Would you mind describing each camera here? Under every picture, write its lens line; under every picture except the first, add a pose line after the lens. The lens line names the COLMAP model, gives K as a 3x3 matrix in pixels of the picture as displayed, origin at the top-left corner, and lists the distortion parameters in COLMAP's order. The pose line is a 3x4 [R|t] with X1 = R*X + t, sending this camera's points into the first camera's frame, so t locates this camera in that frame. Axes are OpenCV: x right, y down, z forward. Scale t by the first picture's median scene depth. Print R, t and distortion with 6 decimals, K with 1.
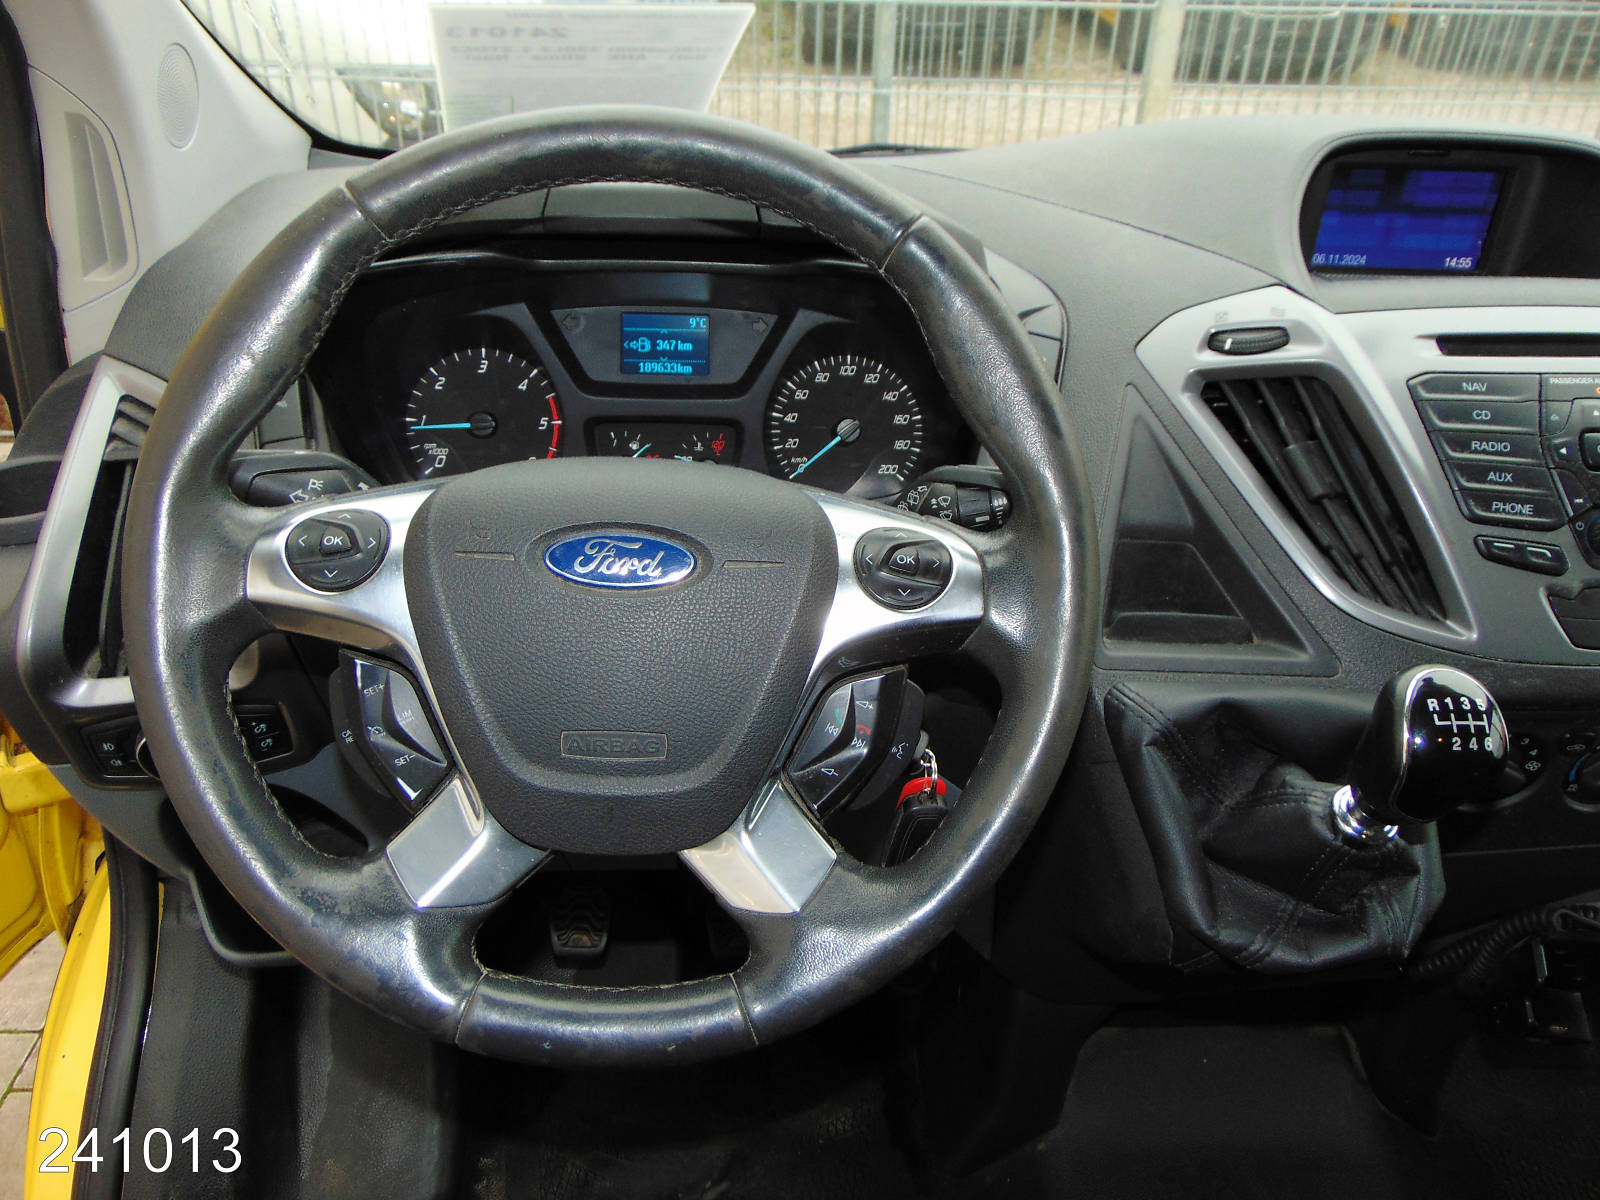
lens RADIAL K [[1202.8, 0, 799.4], [0, 1202.8, 600.7], [0, 0, 1]] dist [-0.014634, 0.043056]
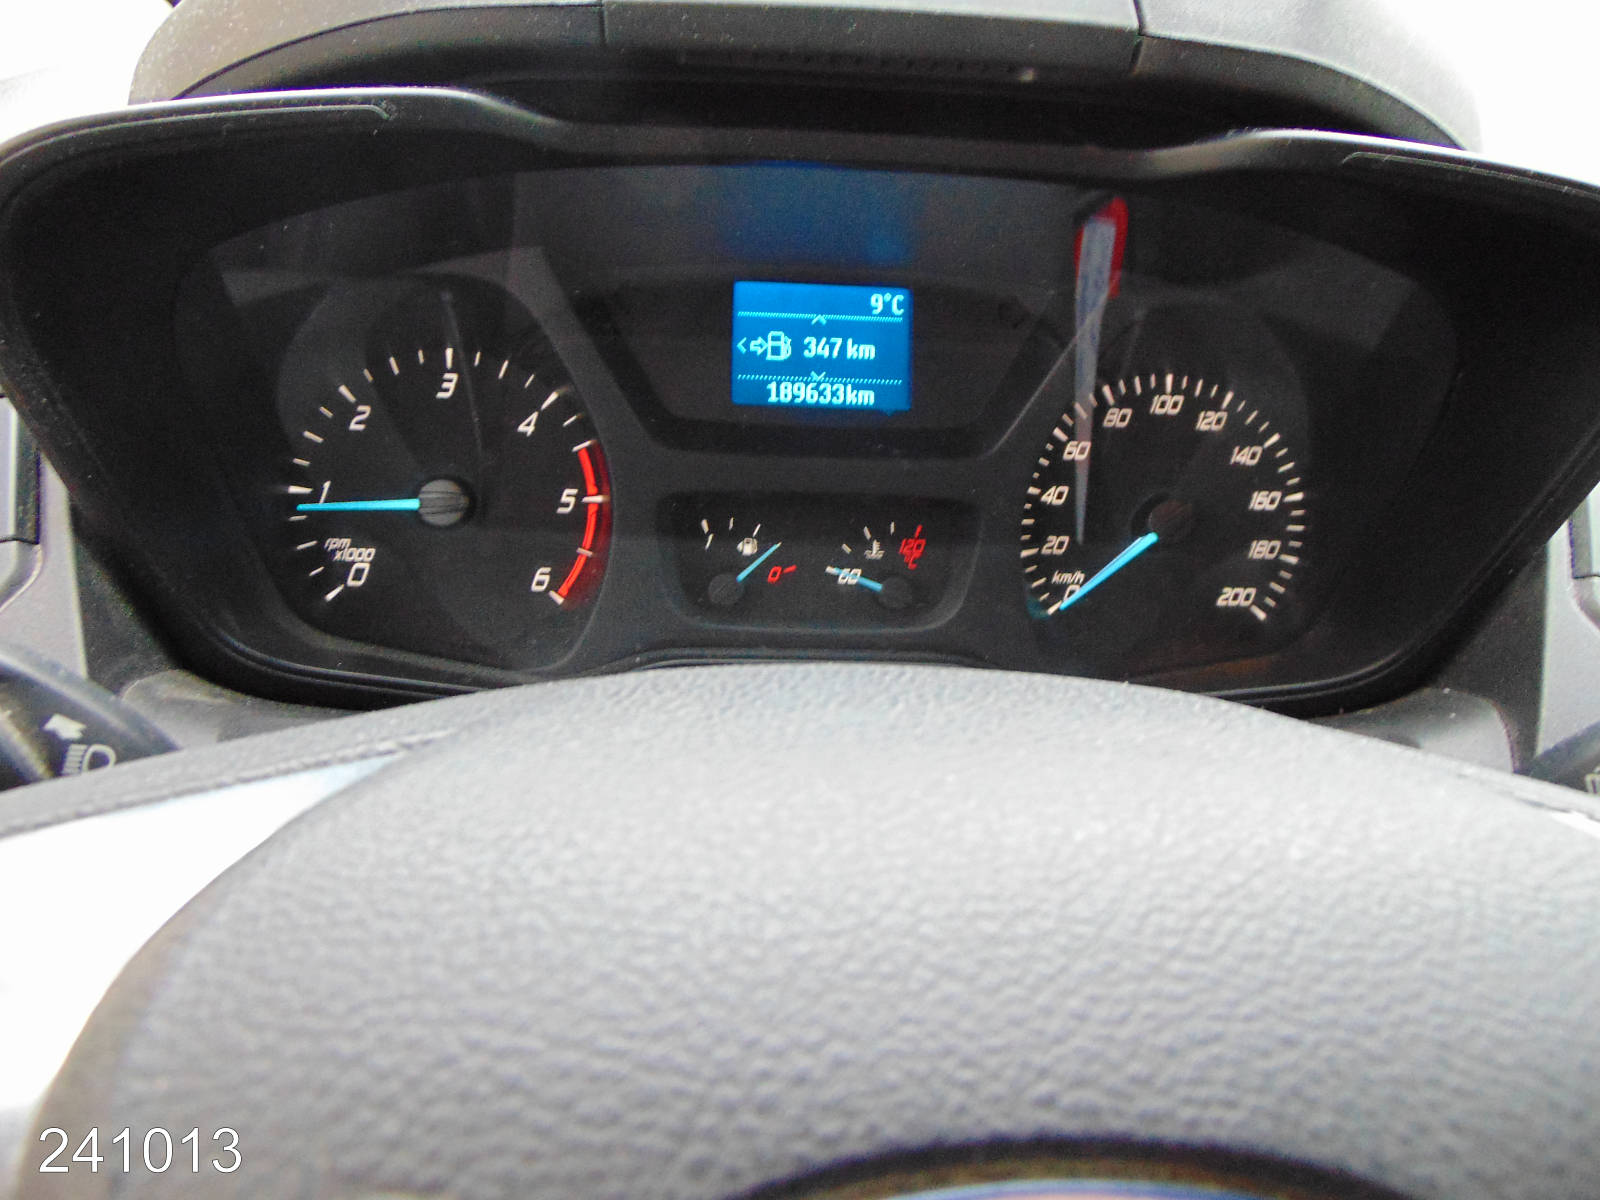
lens RADIAL K [[1202.8, 0, 800.4], [0, 1202.8, 599.4], [0, 0, 1]] dist [-0.014634, 0.043056]
pose [[0.999820, 0.012085, 0.014597, -0.122871], [-0.011691, 0.999573, -0.026763, -0.094319], [-0.014914, 0.026588, 0.999535, 0.500096]]
